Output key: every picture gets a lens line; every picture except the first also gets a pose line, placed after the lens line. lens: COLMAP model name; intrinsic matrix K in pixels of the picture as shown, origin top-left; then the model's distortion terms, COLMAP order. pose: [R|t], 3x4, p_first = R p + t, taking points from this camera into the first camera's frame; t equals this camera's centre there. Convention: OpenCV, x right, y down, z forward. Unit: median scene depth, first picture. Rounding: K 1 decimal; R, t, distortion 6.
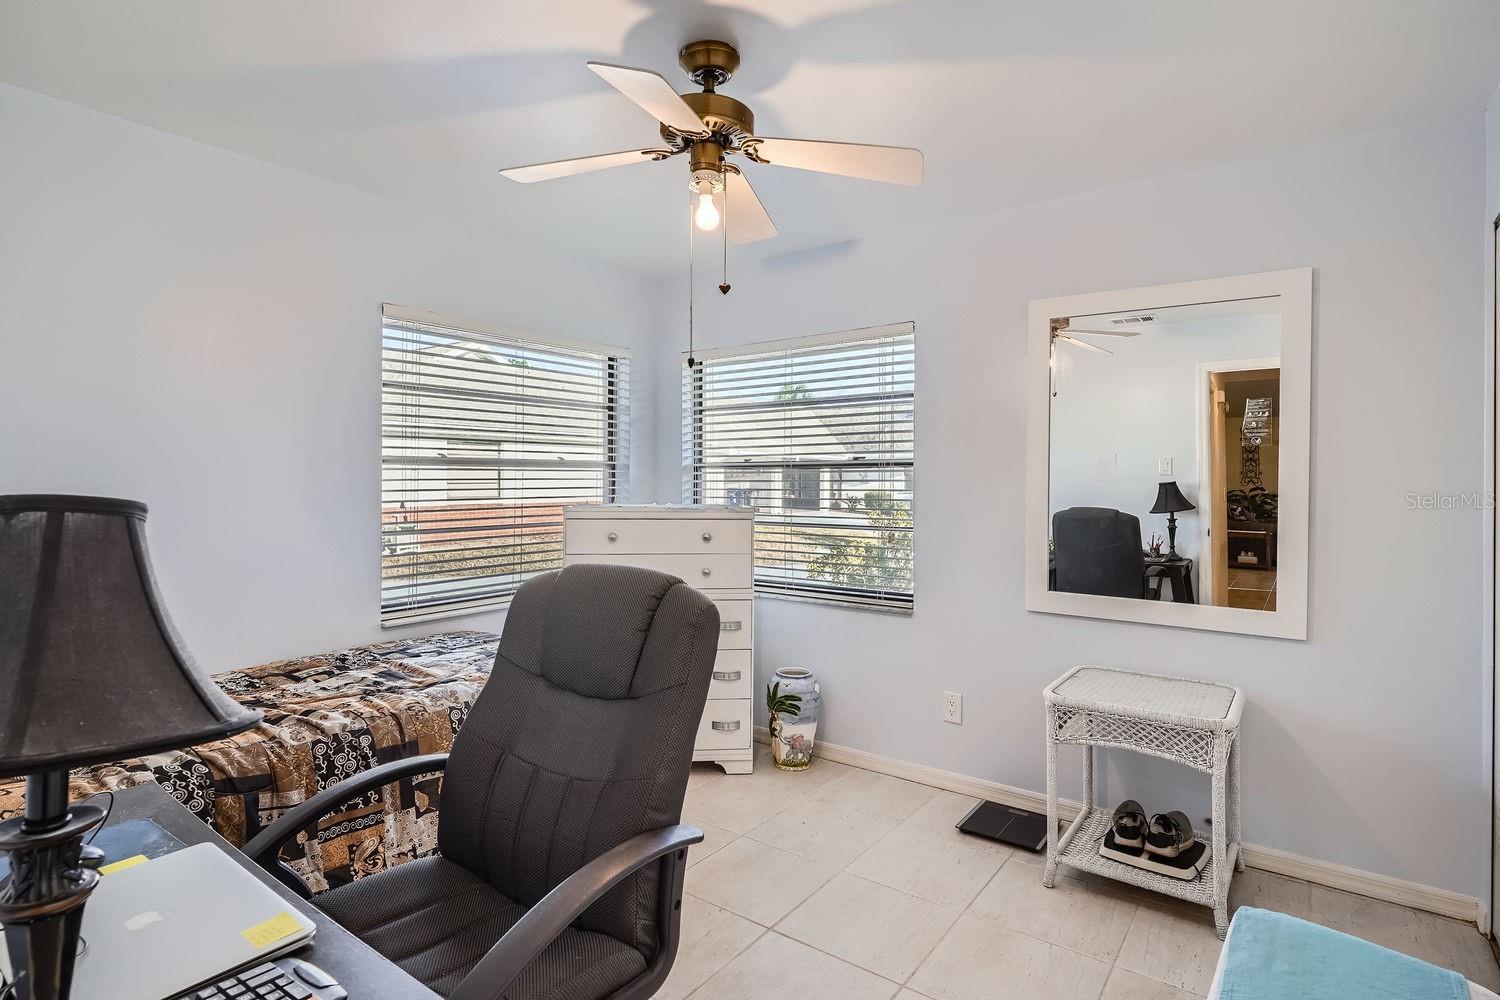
lens RADIAL K [[736.0, 0, 747.5], [0, 736.0, 484.2], [0, 0, 1]] dist [-0.000536, 0.000098]
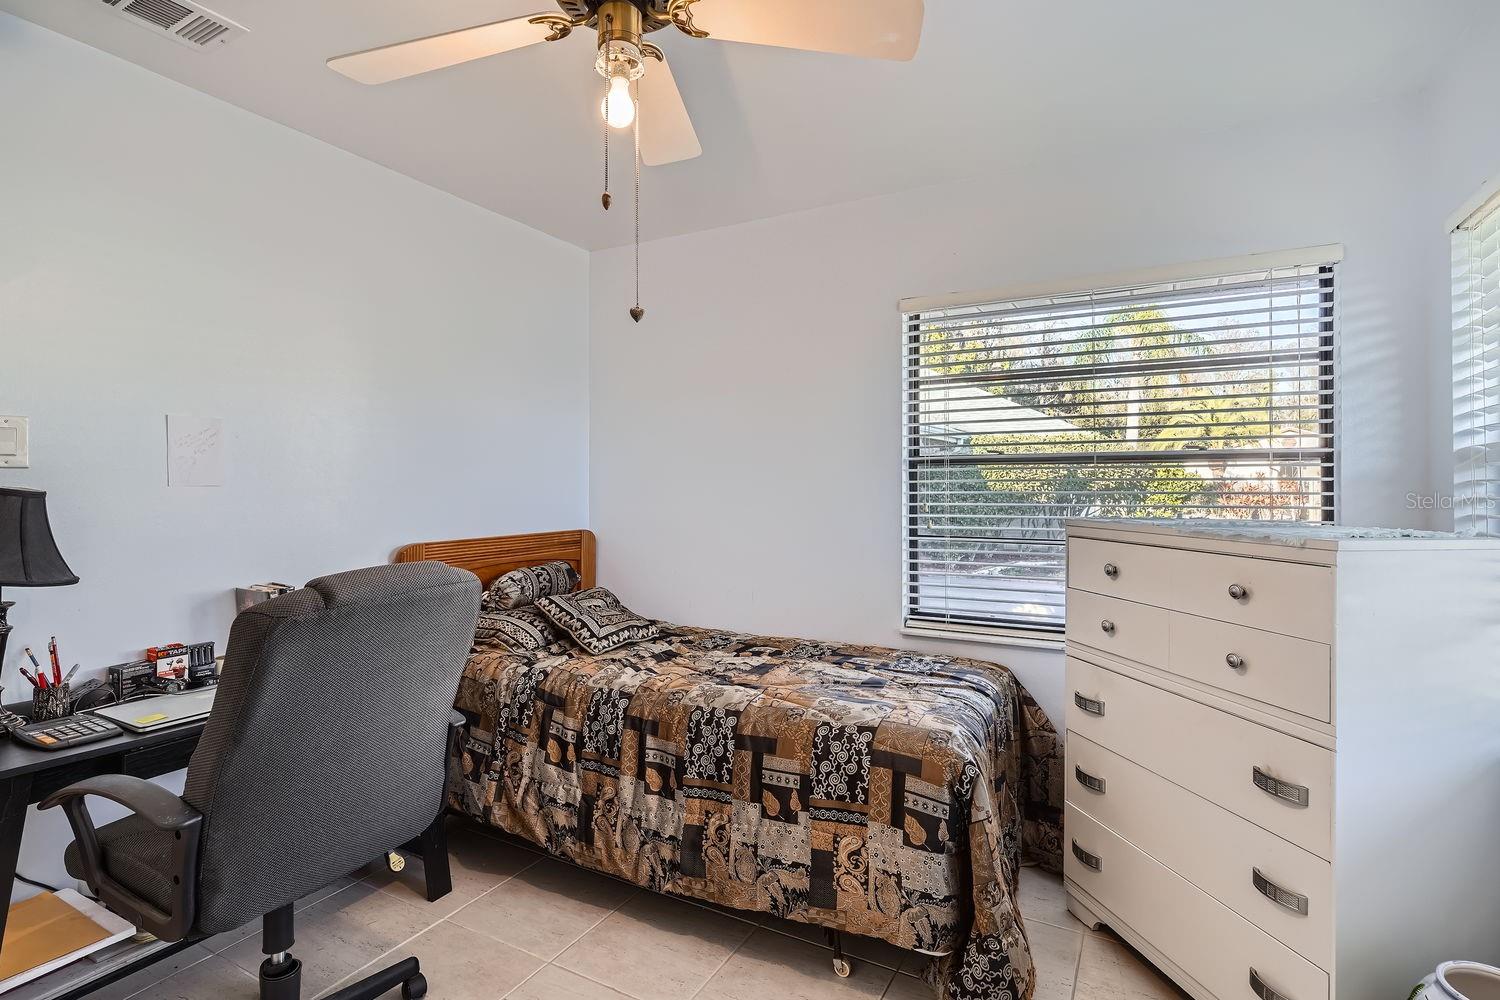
lens RADIAL K [[736.0, 0, 747.5], [0, 736.0, 484.2], [0, 0, 1]] dist [-0.000536, 0.000098]
pose [[0.148681, 0.006172, -0.988866, 0.440285], [-0.003037, 0.999979, 0.005785, -0.007312], [0.988881, 0.002143, 0.148696, 0.667282]]
